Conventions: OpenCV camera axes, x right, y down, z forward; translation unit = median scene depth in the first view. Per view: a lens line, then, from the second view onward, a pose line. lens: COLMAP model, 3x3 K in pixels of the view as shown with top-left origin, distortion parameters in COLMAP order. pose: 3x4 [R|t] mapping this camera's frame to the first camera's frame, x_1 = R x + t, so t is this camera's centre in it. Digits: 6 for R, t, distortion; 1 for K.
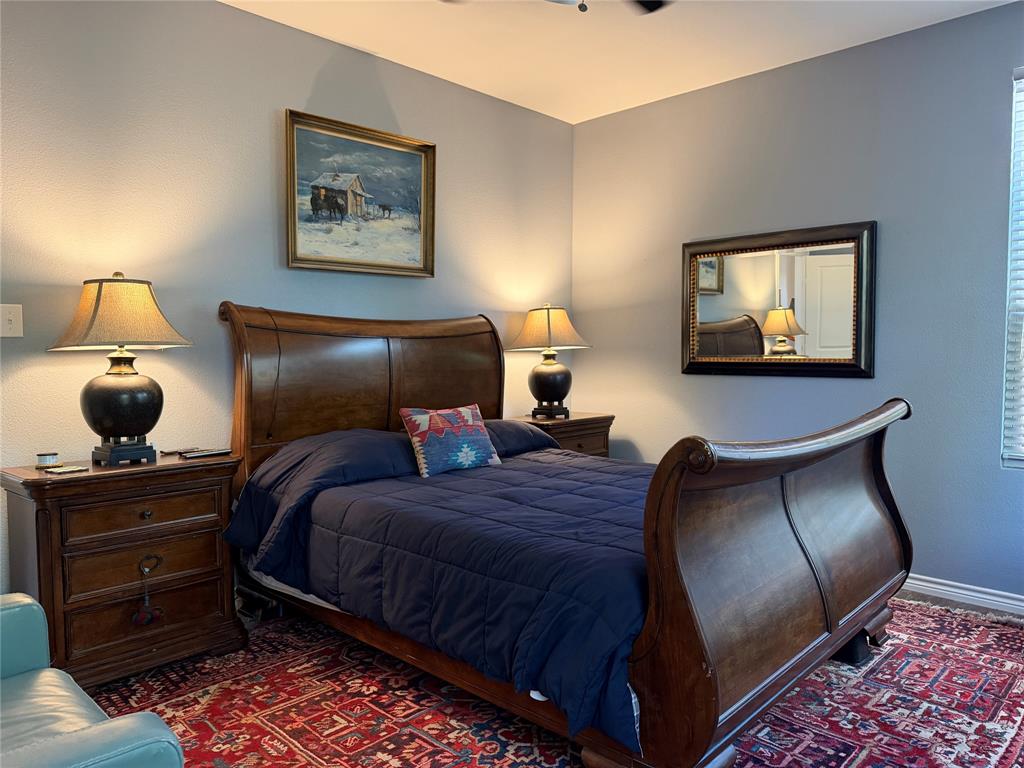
lens RADIAL K [[717.2, 0, 512.0], [0, 717.2, 384.0], [0, 0, 1]] dist [0.054400, -0.069106]
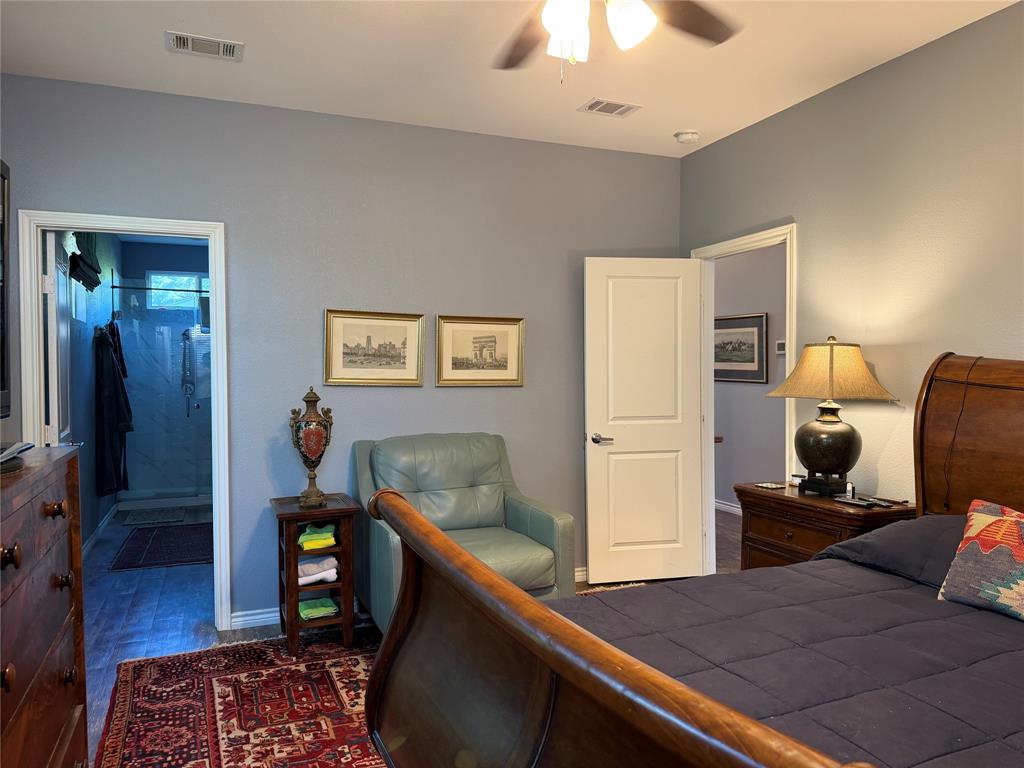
lens RADIAL K [[720.9, 0, 512.0], [0, 720.9, 384.0], [0, 0, 1]] dist [0.055444, -0.082192]
pose [[-0.392224, -0.024393, -0.919546, 0.853276], [-0.023621, 0.999586, -0.016441, -0.045771], [0.919566, 0.015273, -0.392638, 0.991852]]
